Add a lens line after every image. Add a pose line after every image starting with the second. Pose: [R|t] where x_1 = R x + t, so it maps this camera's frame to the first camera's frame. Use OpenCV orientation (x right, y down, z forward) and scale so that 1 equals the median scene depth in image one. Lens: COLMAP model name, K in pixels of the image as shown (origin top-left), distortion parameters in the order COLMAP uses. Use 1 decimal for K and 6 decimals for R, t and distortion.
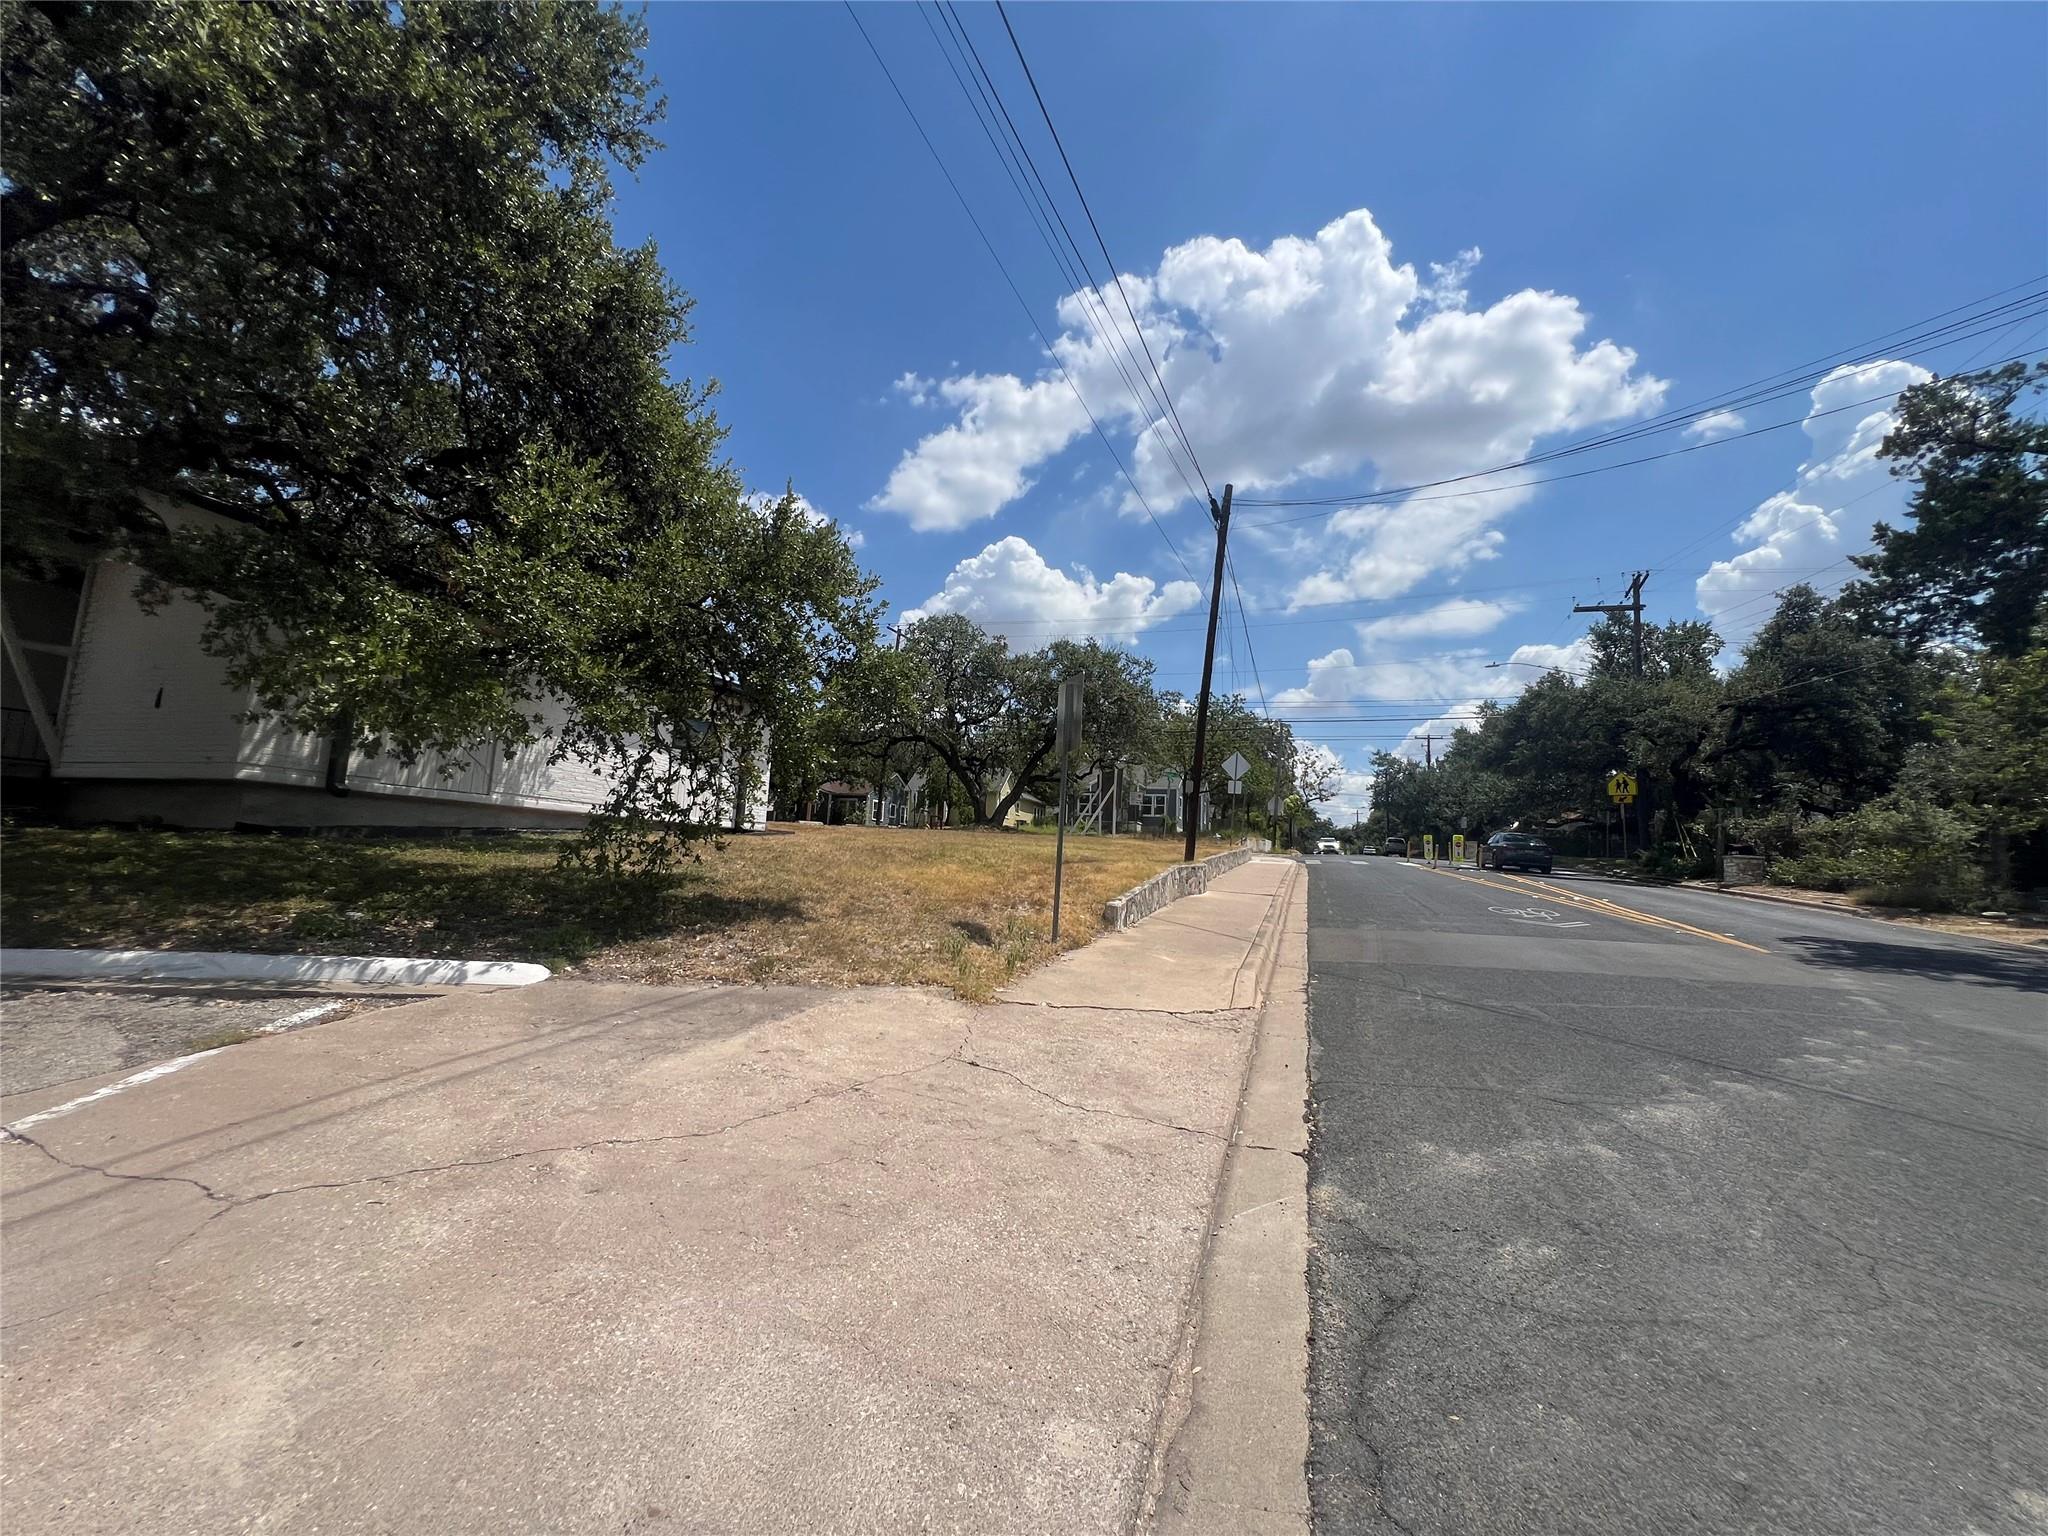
lens RADIAL K [[829.1, 0, 1023.6], [0, 829.1, 777.5], [0, 0, 1]] dist [-0.002520, 0.000514]
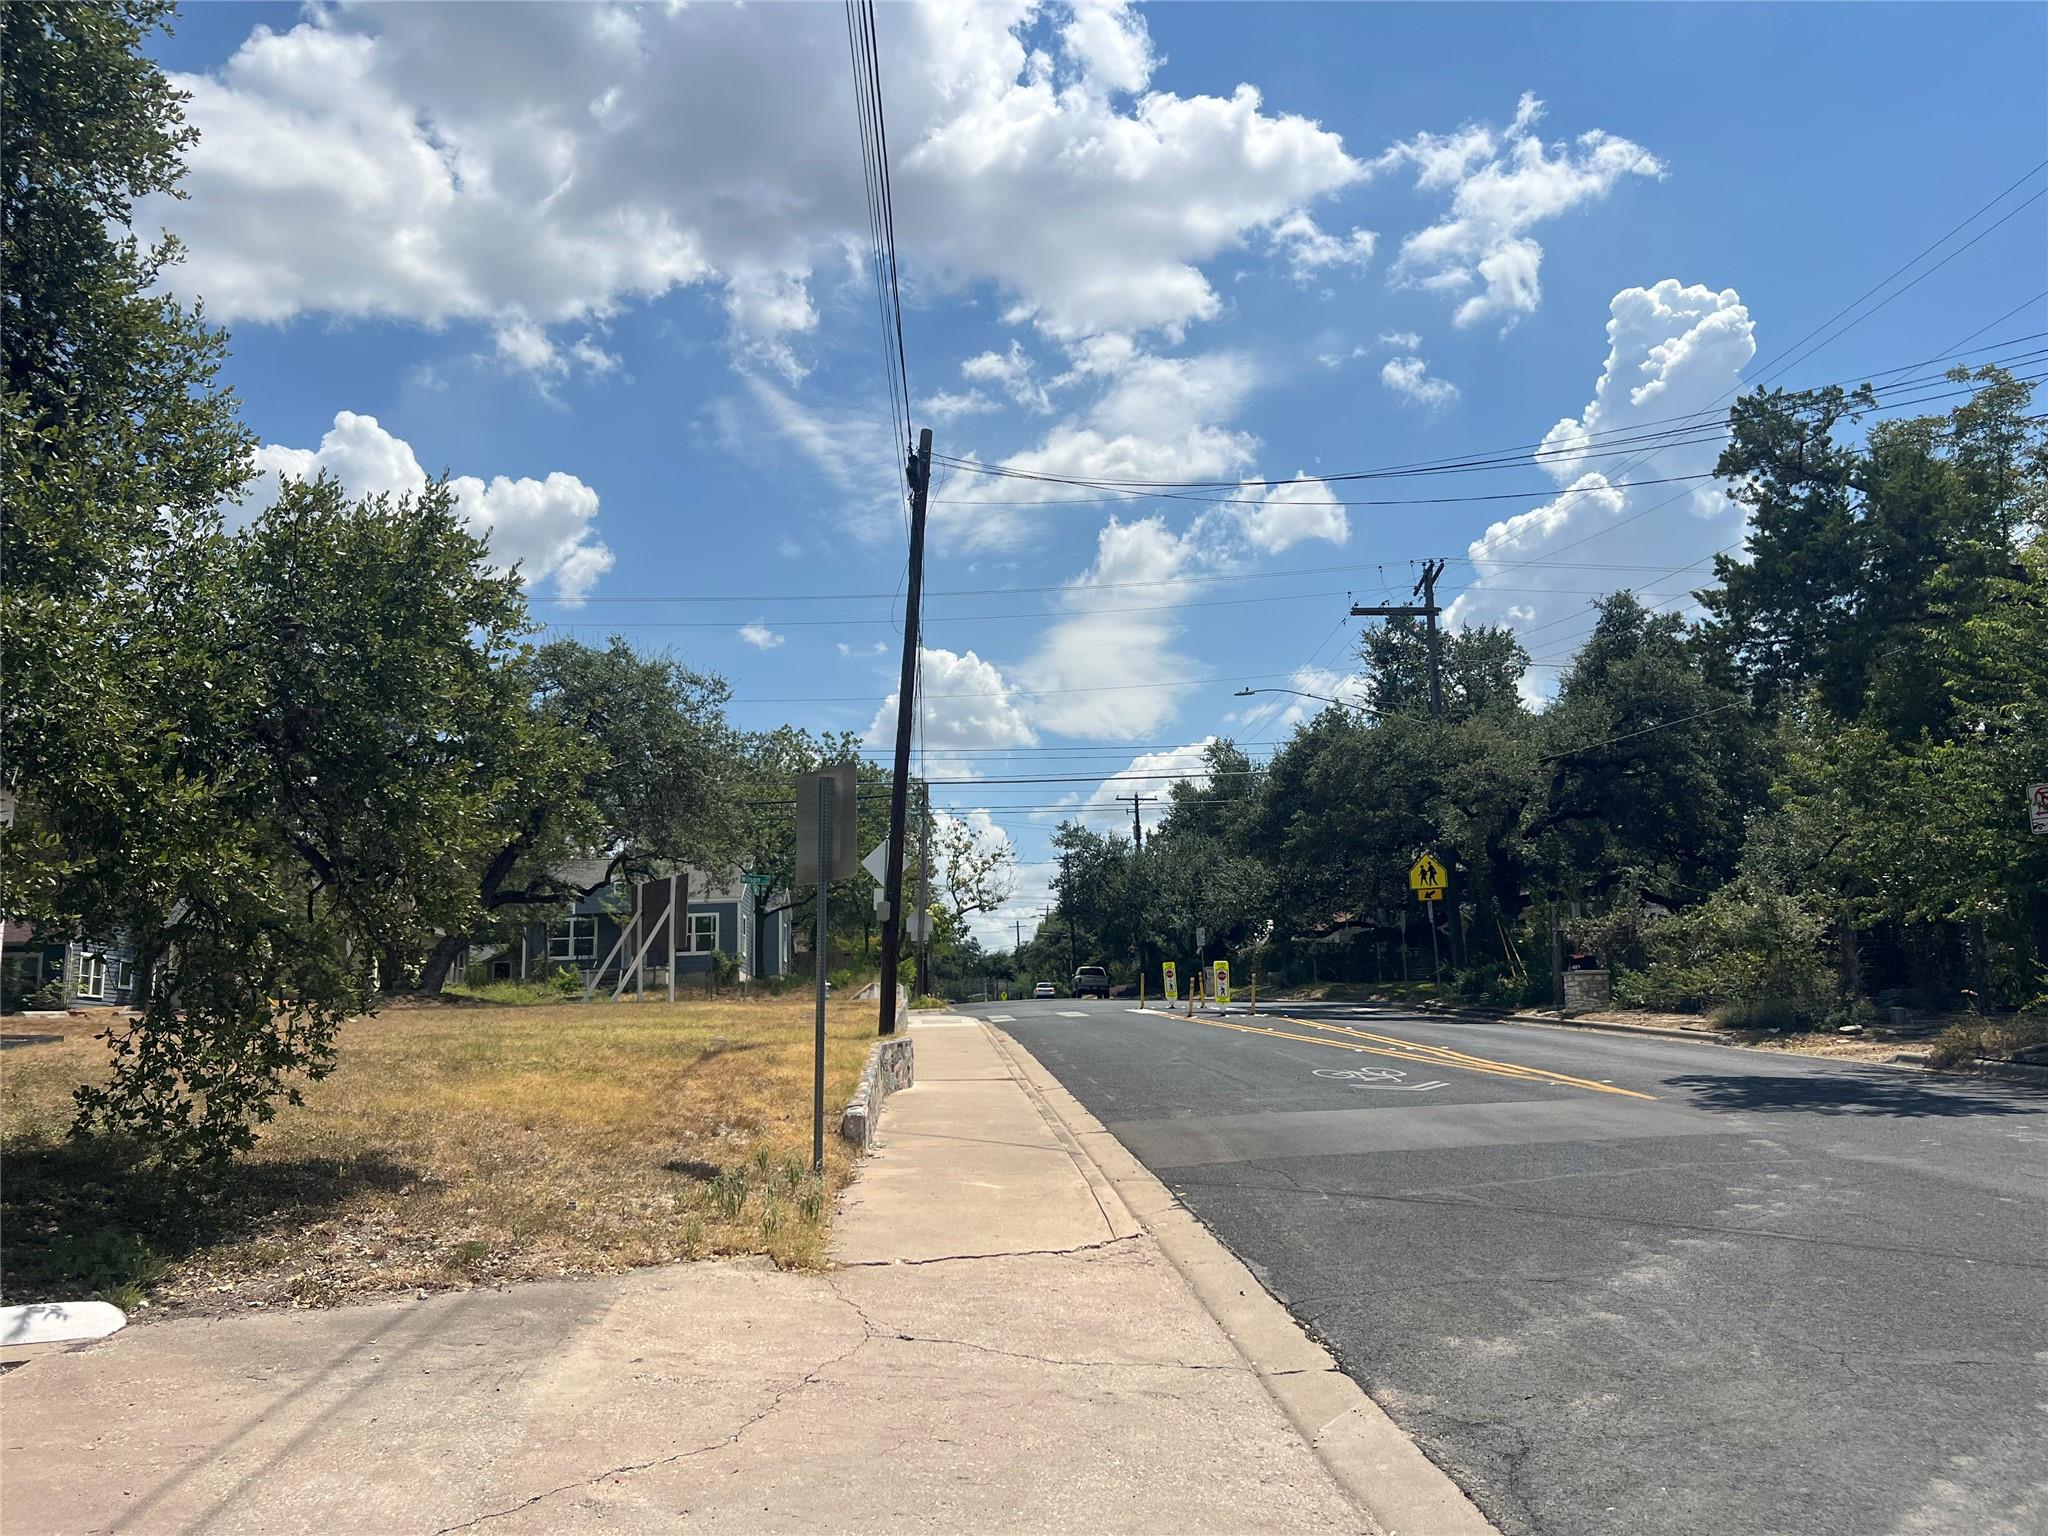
lens RADIAL K [[1577.2, 0, 1013.6], [0, 1577.2, 762.8], [0, 0, 1]] dist [0.046173, -0.056724]
pose [[0.922051, -0.007568, 0.386995, -0.133954], [0.033954, 0.997536, -0.061392, -0.019781], [-0.385577, 0.069746, 0.920036, -0.097618]]
